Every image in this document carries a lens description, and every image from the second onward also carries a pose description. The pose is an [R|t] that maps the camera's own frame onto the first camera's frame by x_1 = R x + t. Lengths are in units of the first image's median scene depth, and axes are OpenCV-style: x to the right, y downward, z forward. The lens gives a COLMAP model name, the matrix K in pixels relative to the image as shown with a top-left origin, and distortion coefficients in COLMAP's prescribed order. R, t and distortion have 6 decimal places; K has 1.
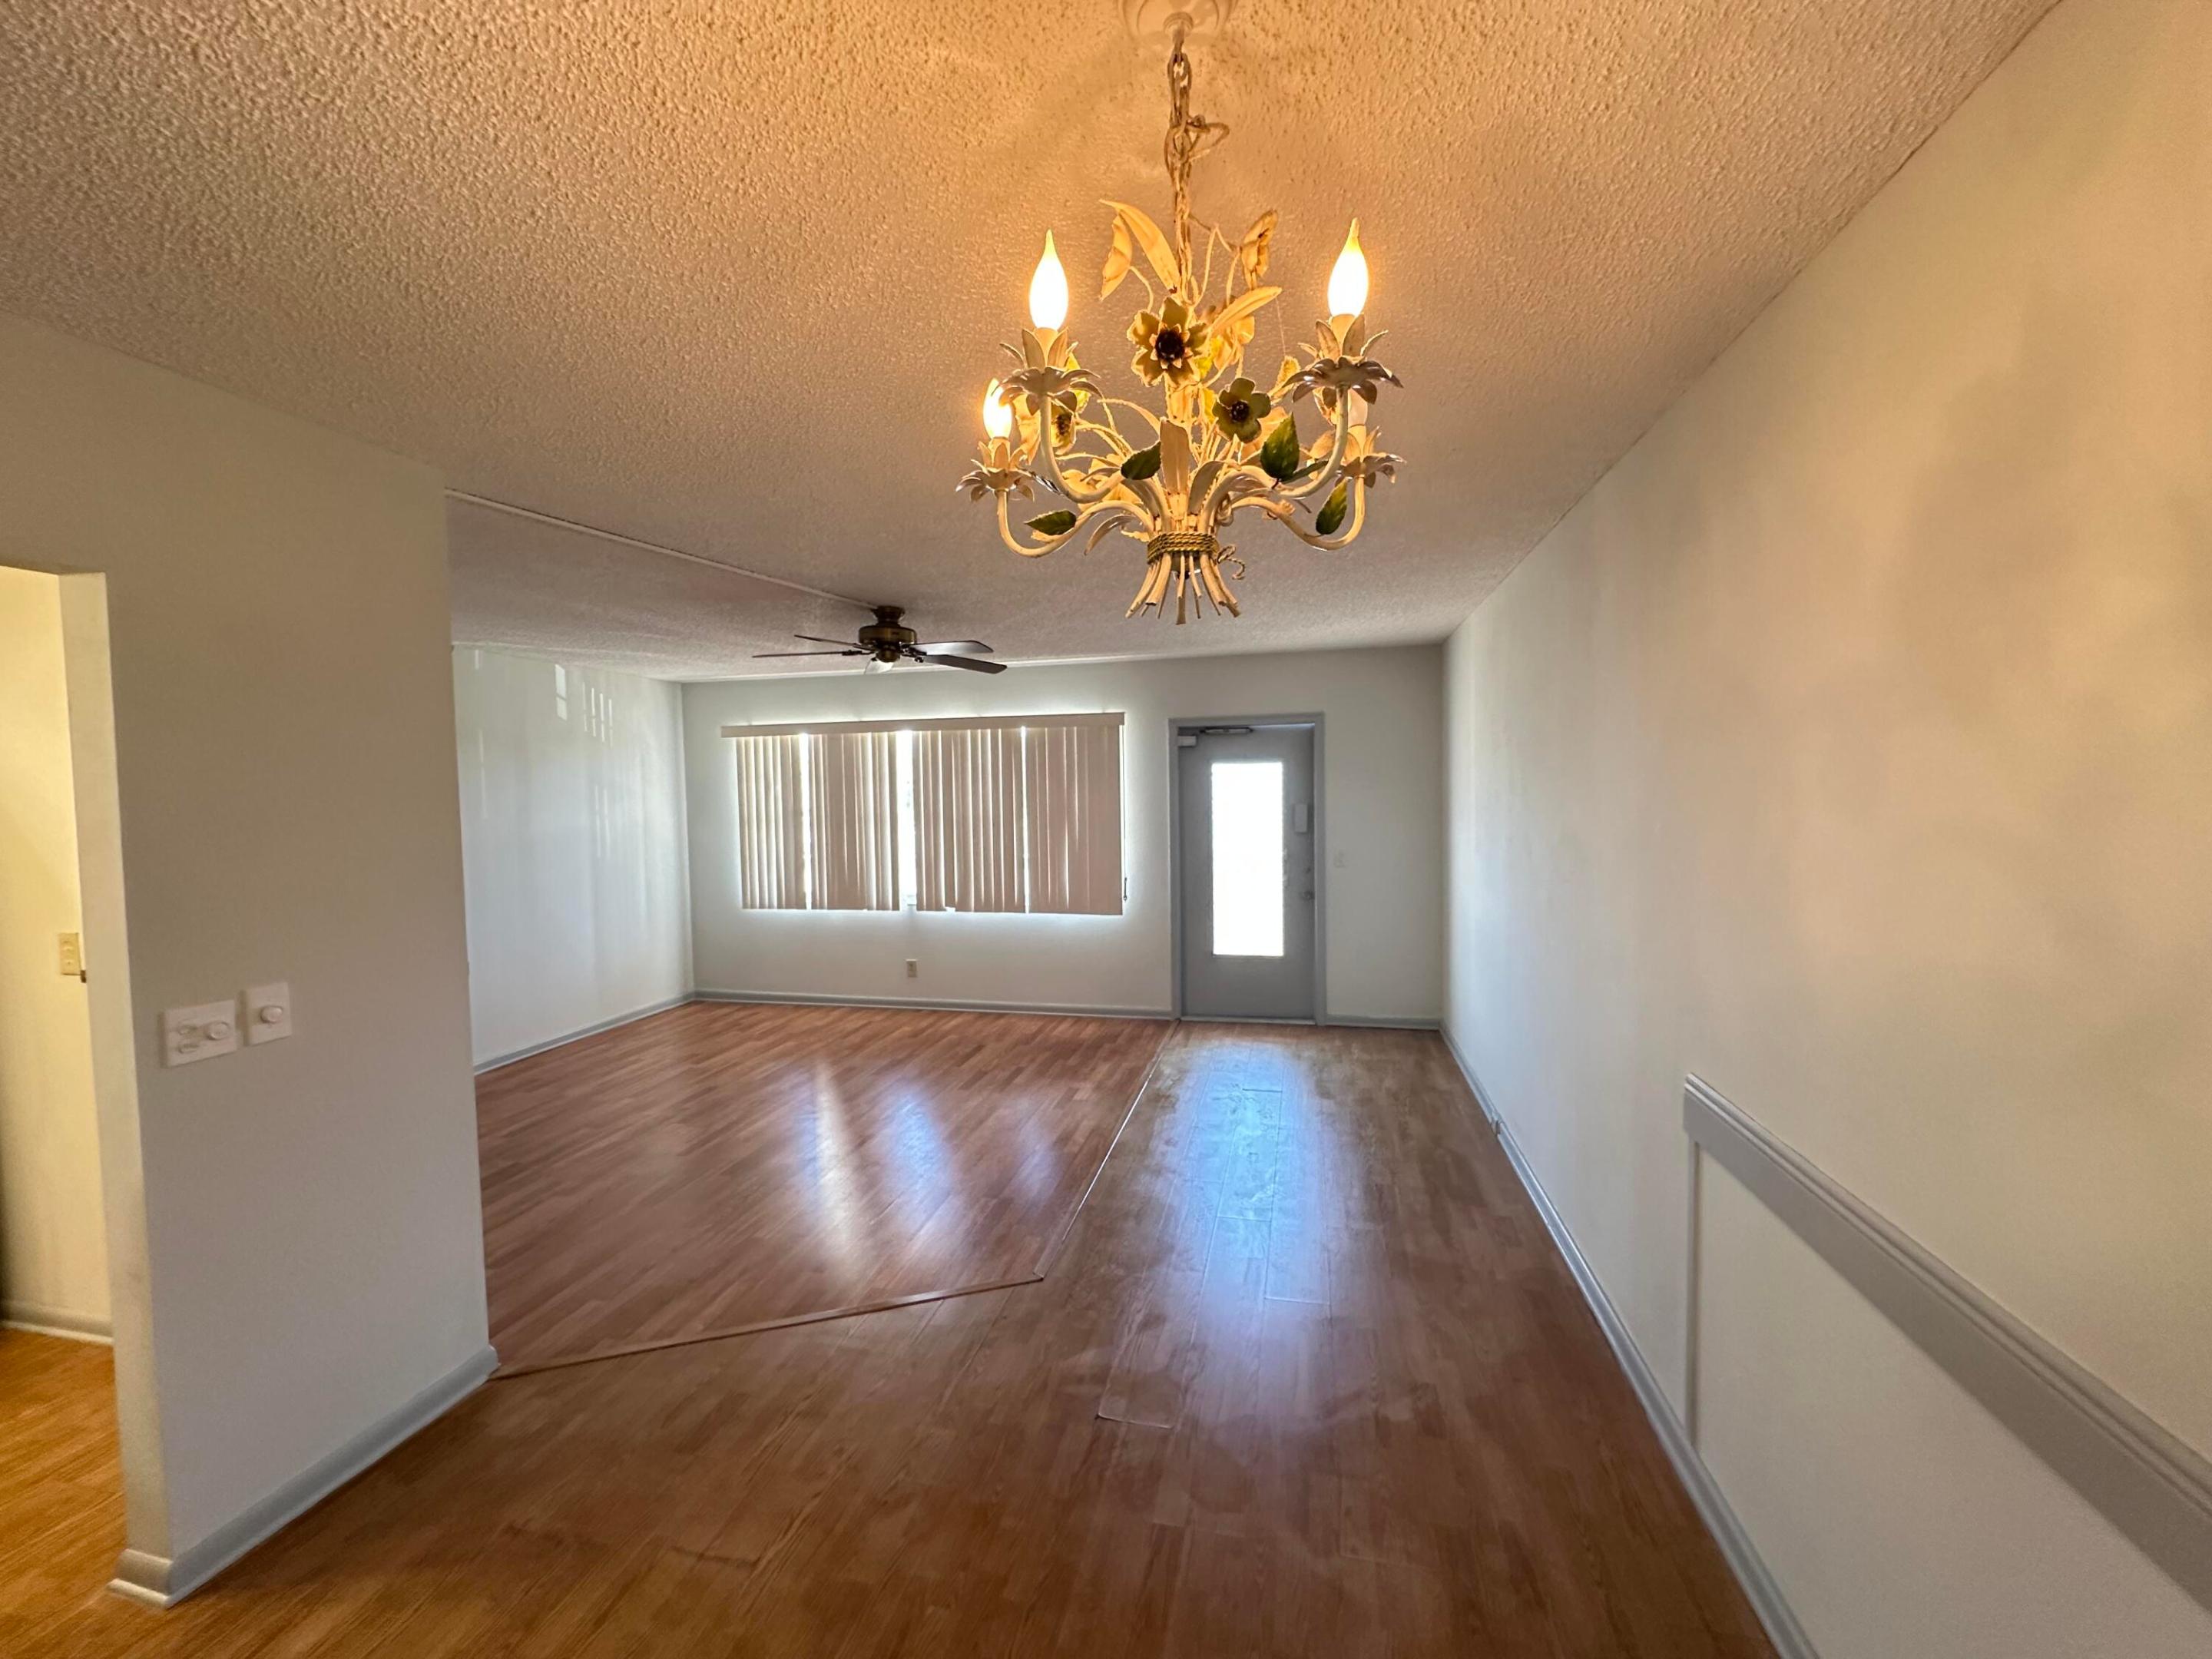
lens RADIAL K [[889.8, 0, 1107.8], [0, 889.8, 833.5], [0, 0, 1]] dist [-0.001866, 0.000820]
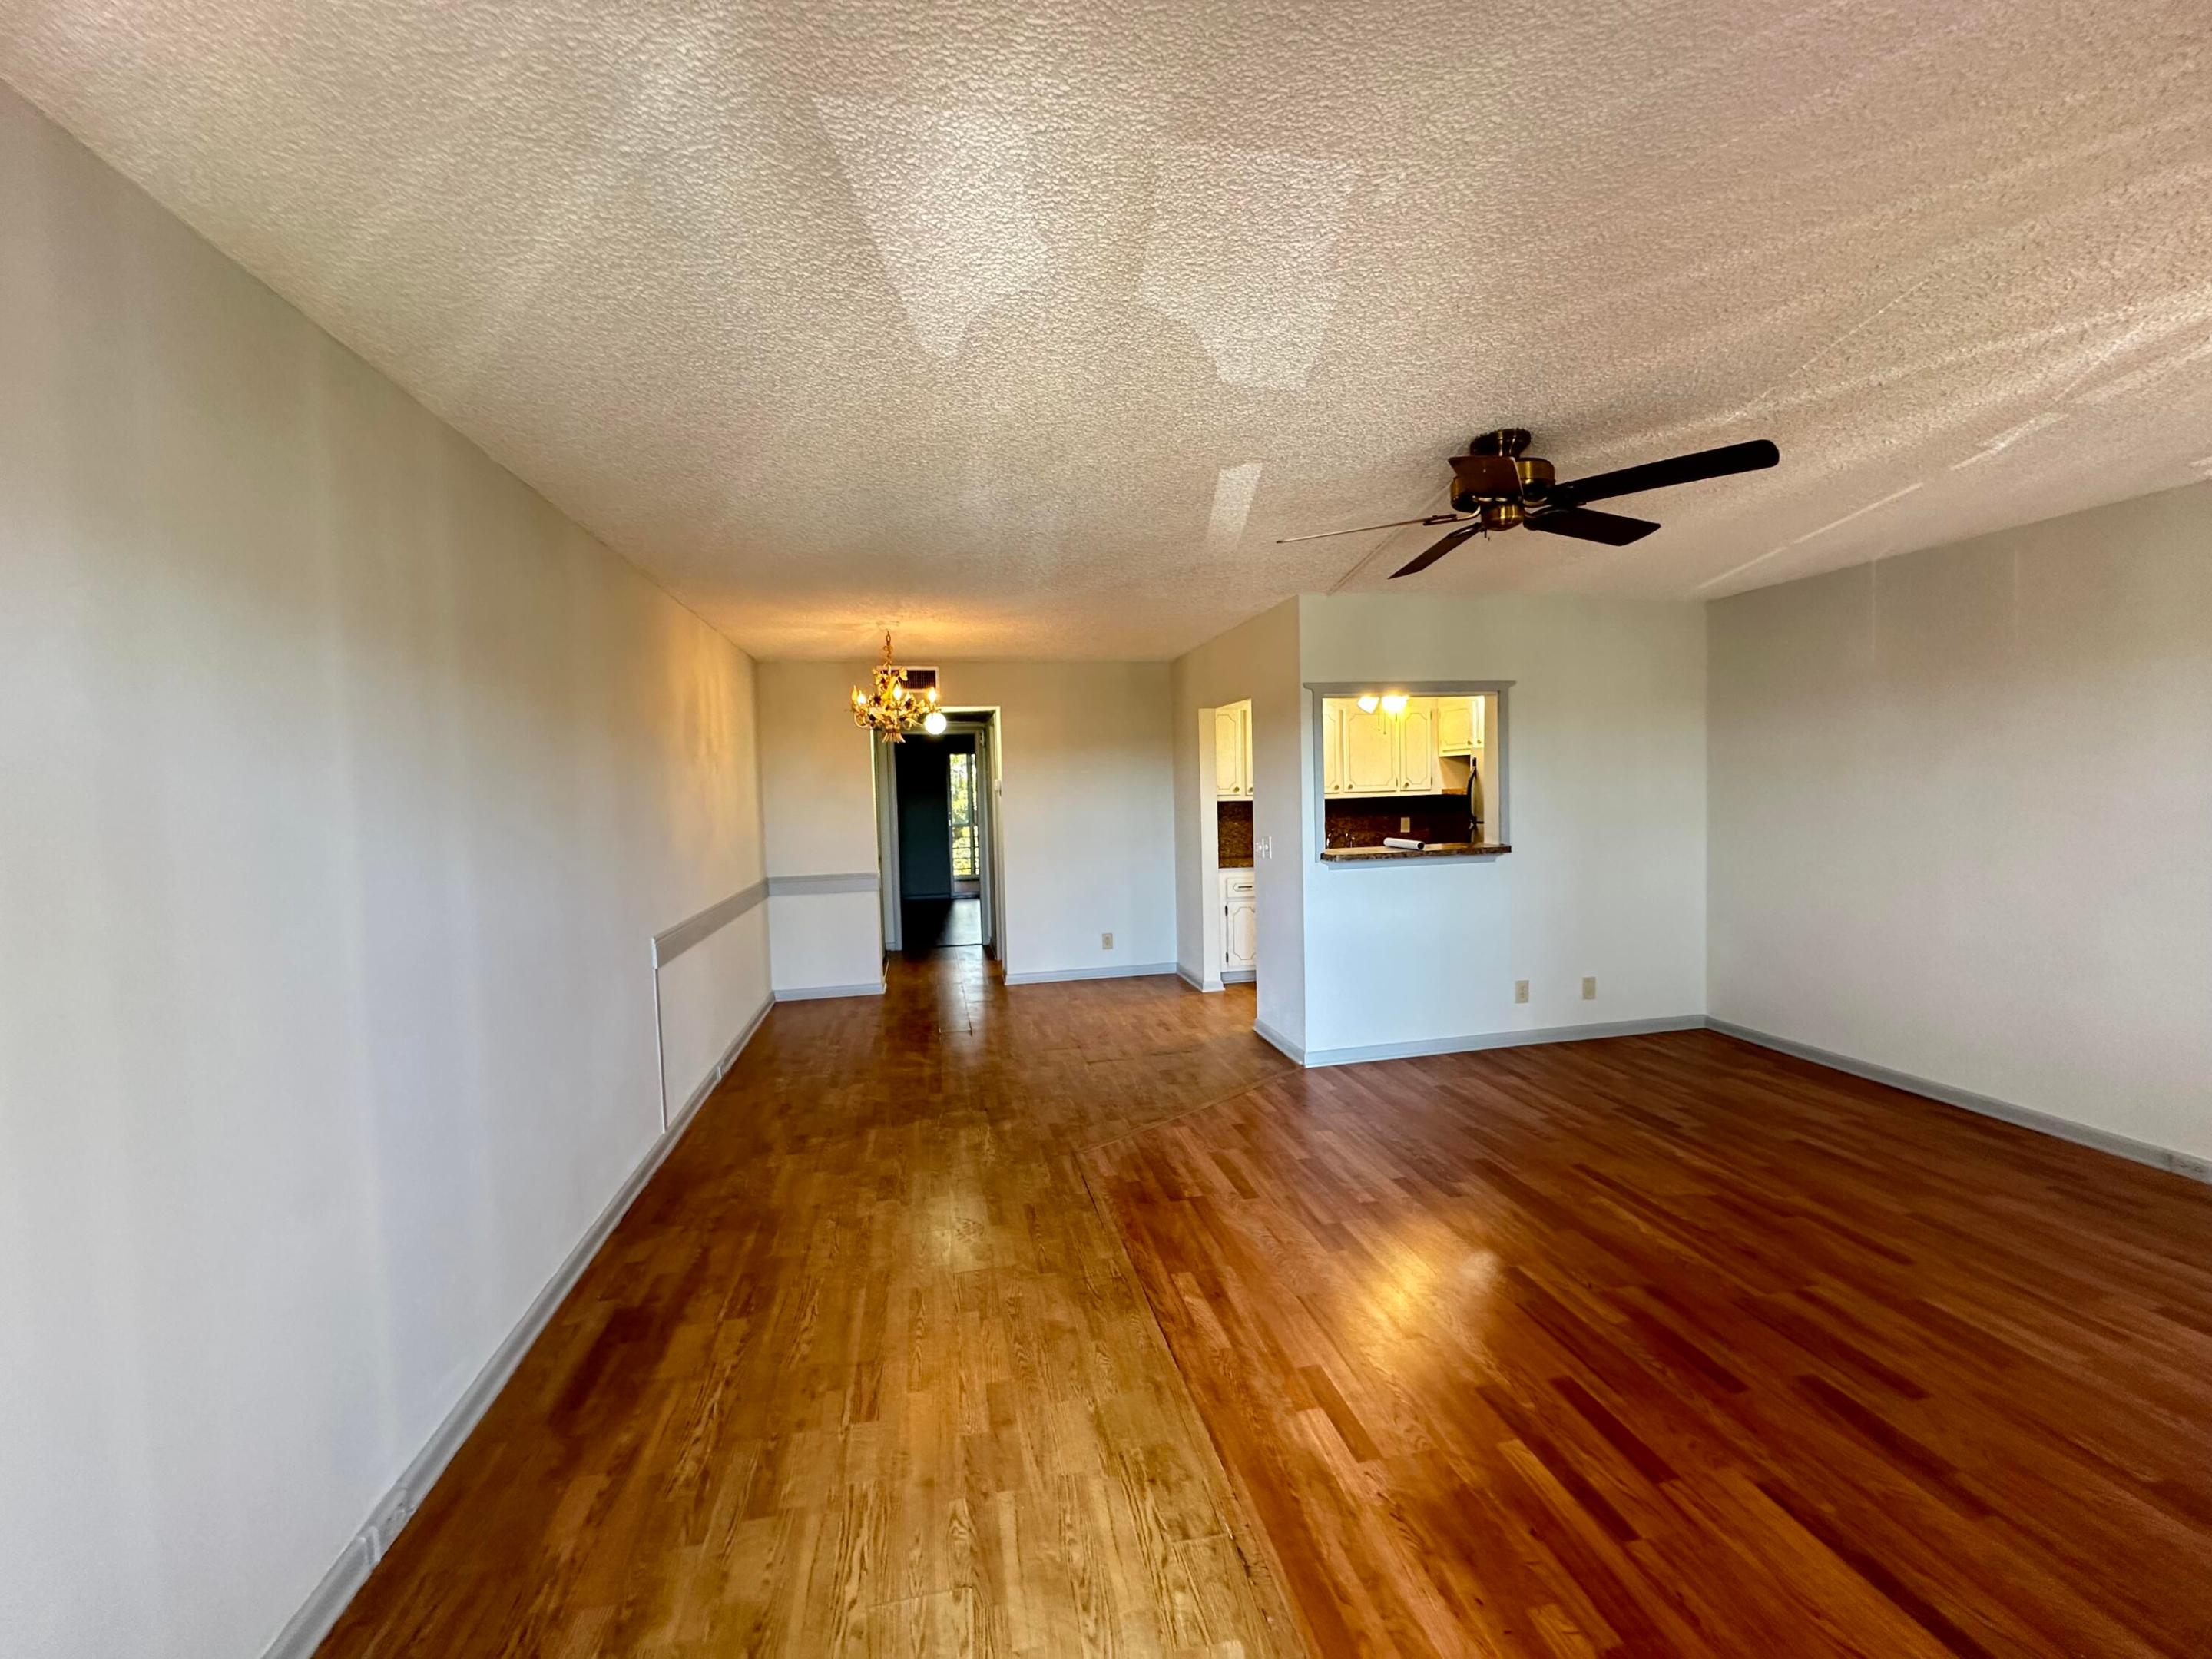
lens RADIAL K [[889.8, 0, 1107.6], [0, 889.8, 829.7], [0, 0, 1]] dist [-0.001866, 0.000820]
pose [[-0.911422, 0.063022, -0.406618, 0.248495], [0.023087, 0.994477, 0.102388, -0.058334], [0.410824, 0.083931, -0.907843, 1.434930]]
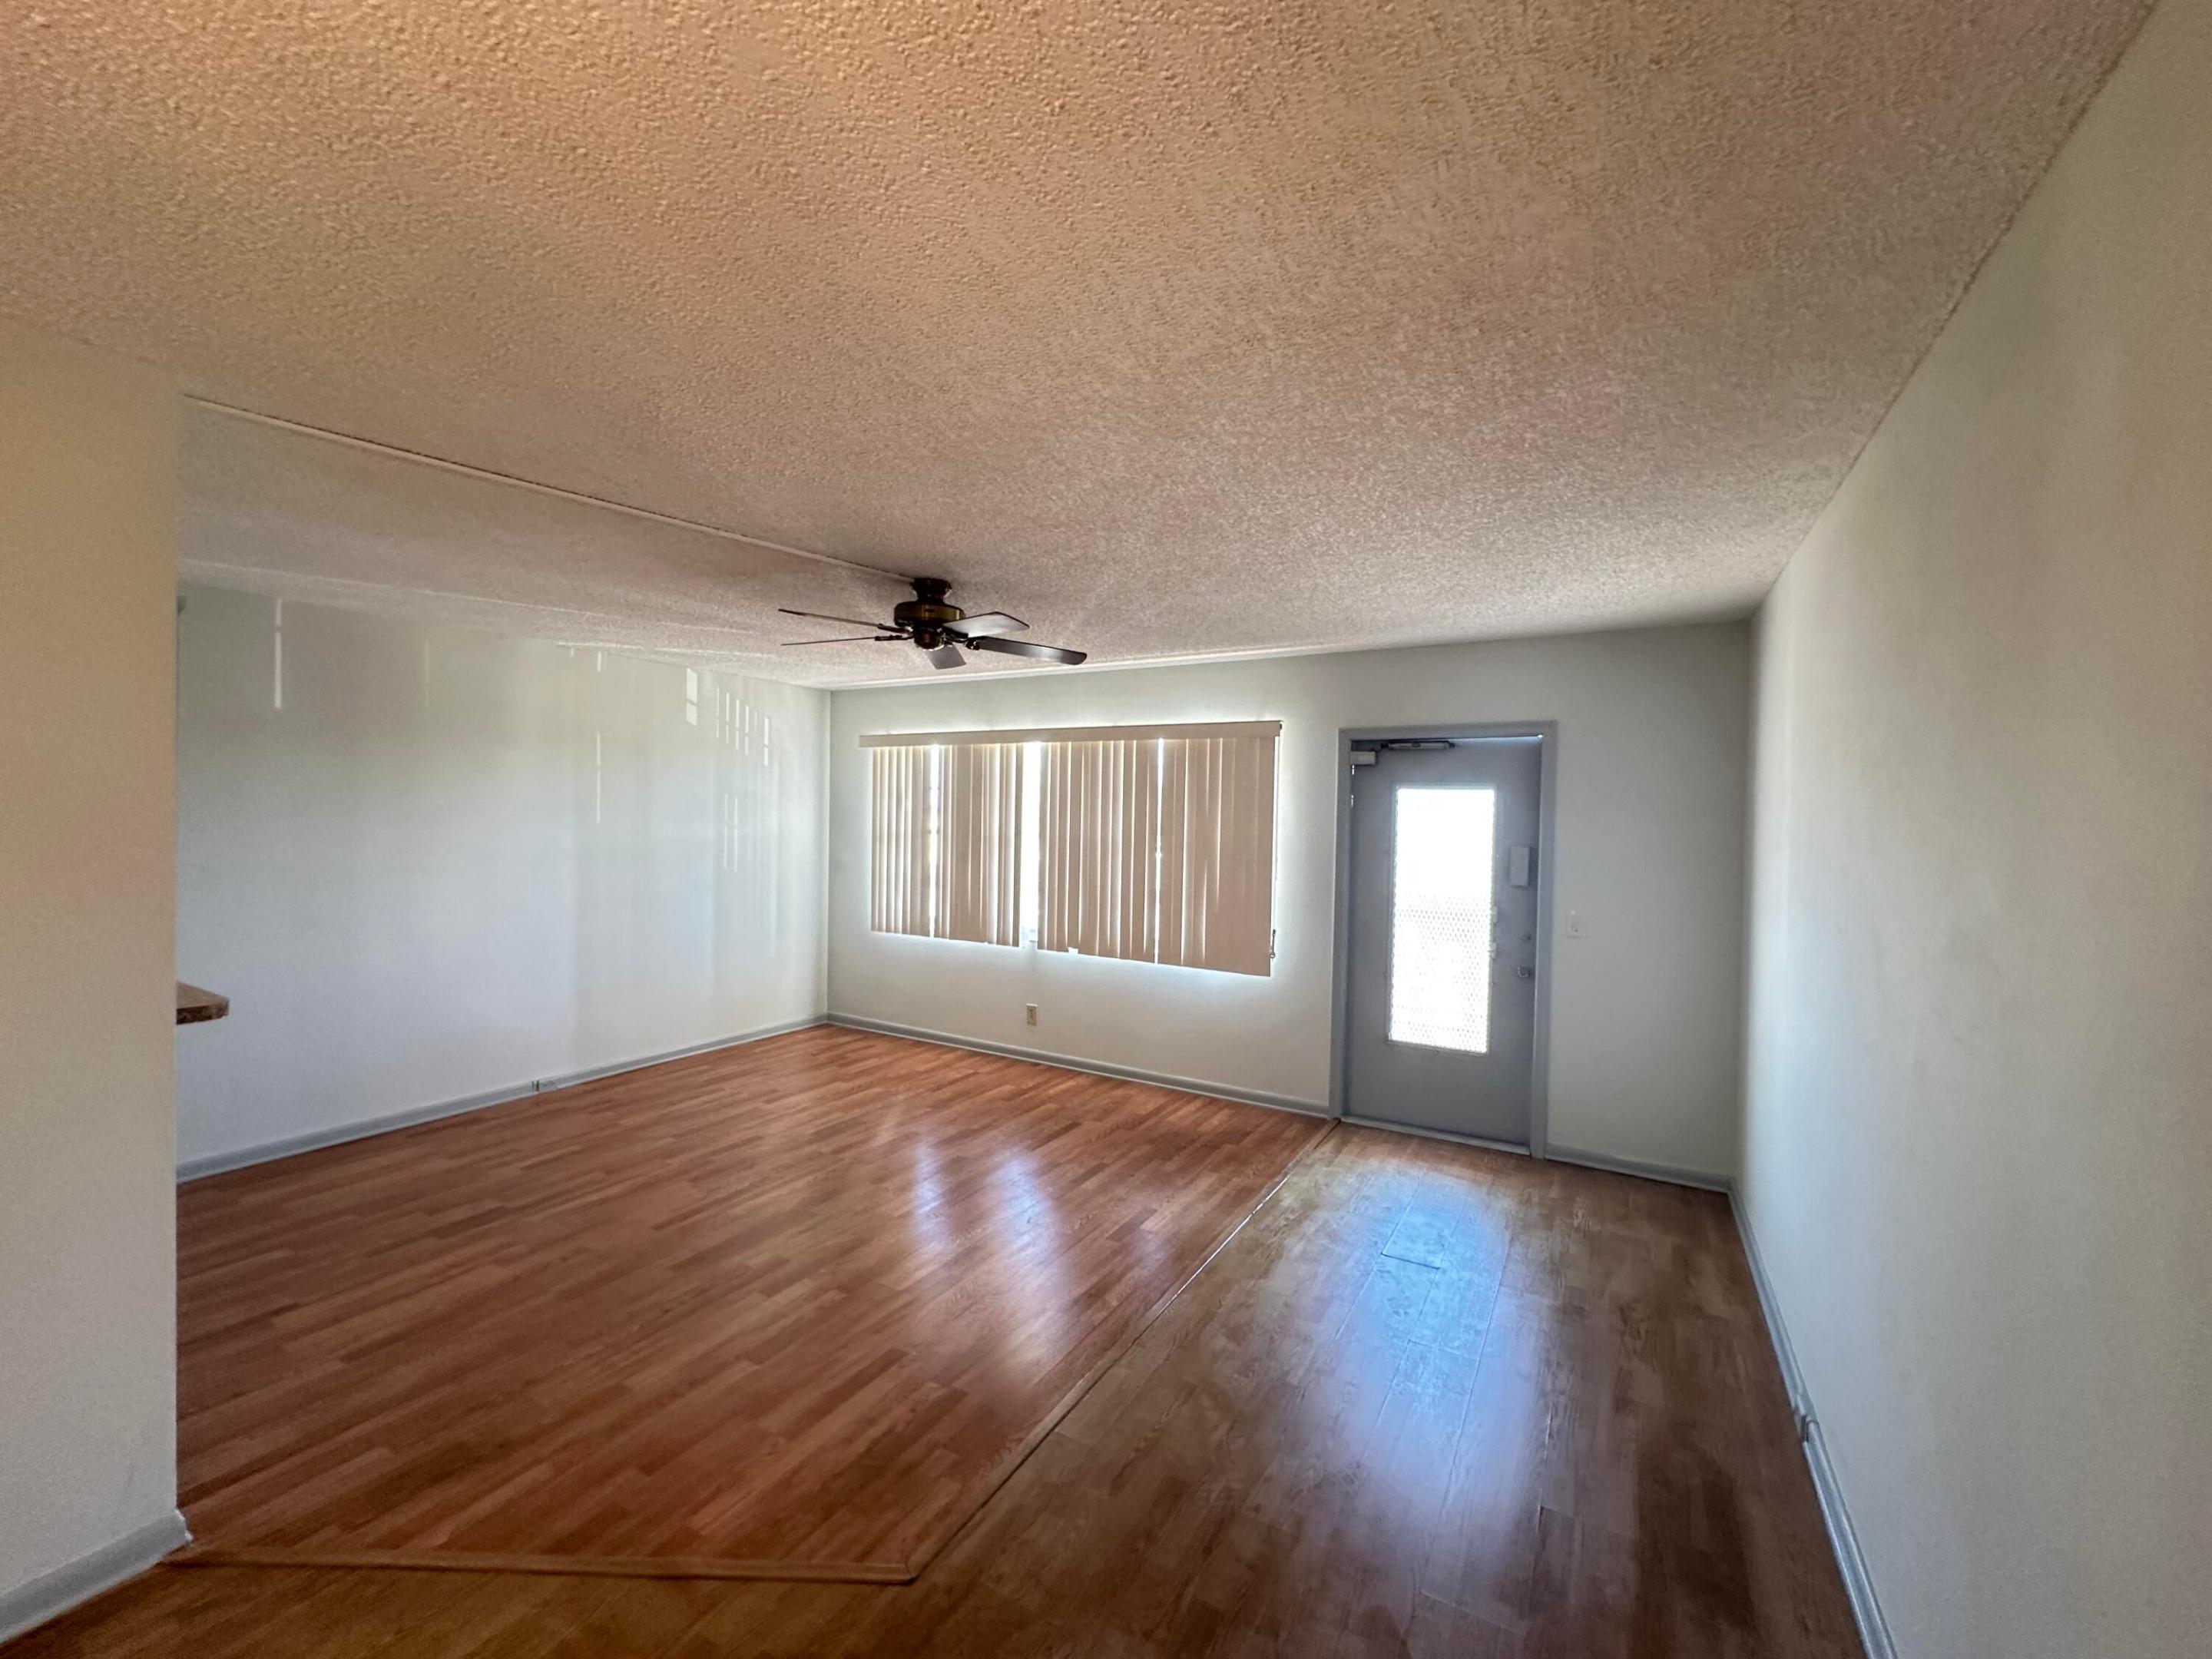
lens RADIAL K [[889.8, 0, 1101.4], [0, 889.8, 831.2], [0, 0, 1]] dist [-0.001866, 0.000820]
pose [[0.952807, 0.041155, -0.300774, 0.149876], [-0.050260, 0.998481, -0.022593, -0.016603], [0.299388, 0.036644, 0.953428, 0.280628]]
